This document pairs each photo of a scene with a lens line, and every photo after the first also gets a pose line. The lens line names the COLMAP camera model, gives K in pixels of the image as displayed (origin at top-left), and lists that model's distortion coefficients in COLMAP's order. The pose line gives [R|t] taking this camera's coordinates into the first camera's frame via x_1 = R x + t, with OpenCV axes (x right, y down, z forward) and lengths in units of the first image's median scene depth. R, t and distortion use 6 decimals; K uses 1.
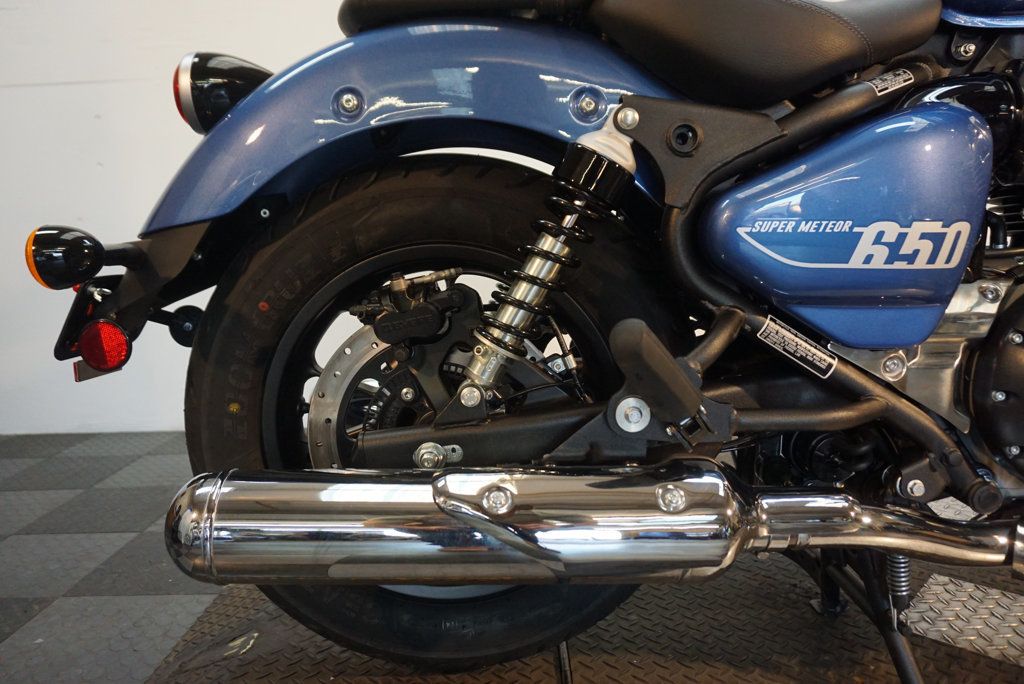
lens RADIAL K [[725.2, 0, 507.5], [0, 725.2, 342.6], [0, 0, 1]] dist [-0.047489, 0.030899]
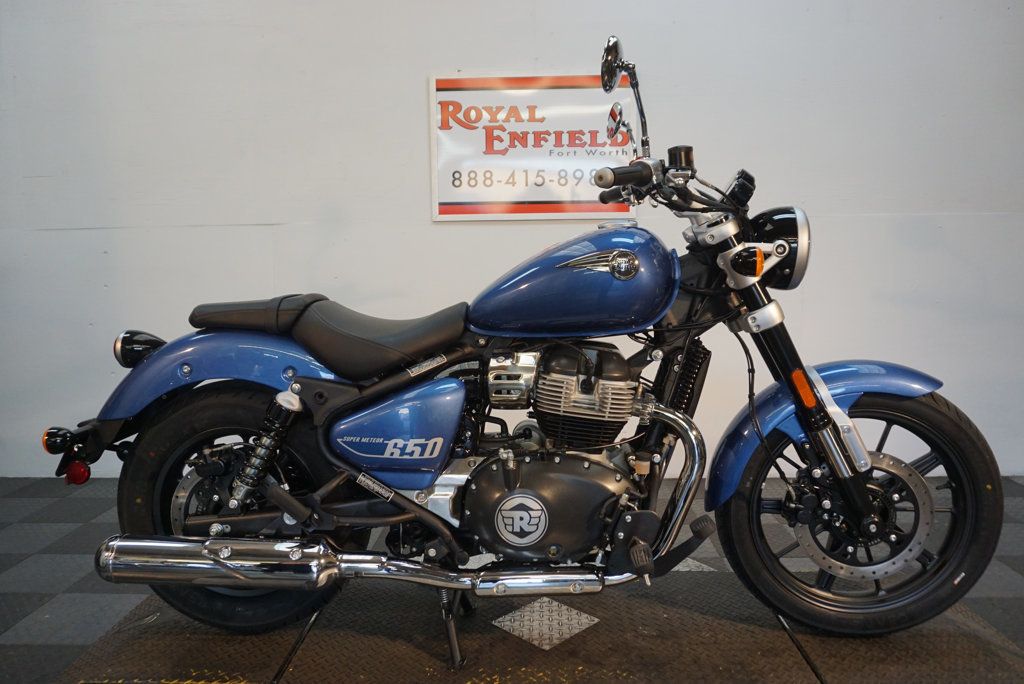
lens RADIAL K [[725.2, 0, 507.5], [0, 725.2, 342.6], [0, 0, 1]] dist [-0.047489, 0.030899]
pose [[0.999283, 0.020026, -0.032137, 0.848186], [-0.020937, 0.999381, -0.028266, -0.376060], [0.031551, 0.028919, 0.999084, -1.202927]]
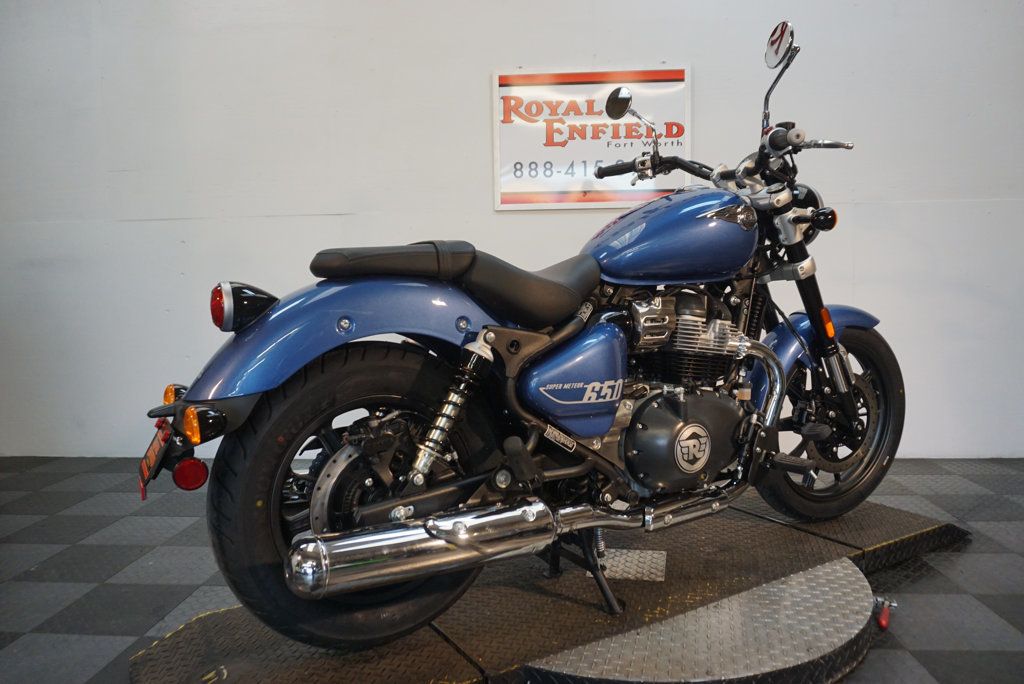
lens RADIAL K [[725.2, 0, 507.5], [0, 725.2, 342.6], [0, 0, 1]] dist [-0.047489, 0.030899]
pose [[0.856043, -0.021162, 0.516471, -0.815901], [0.061022, 0.996312, -0.060319, -0.153086], [-0.513289, 0.083152, 0.854178, -0.764232]]
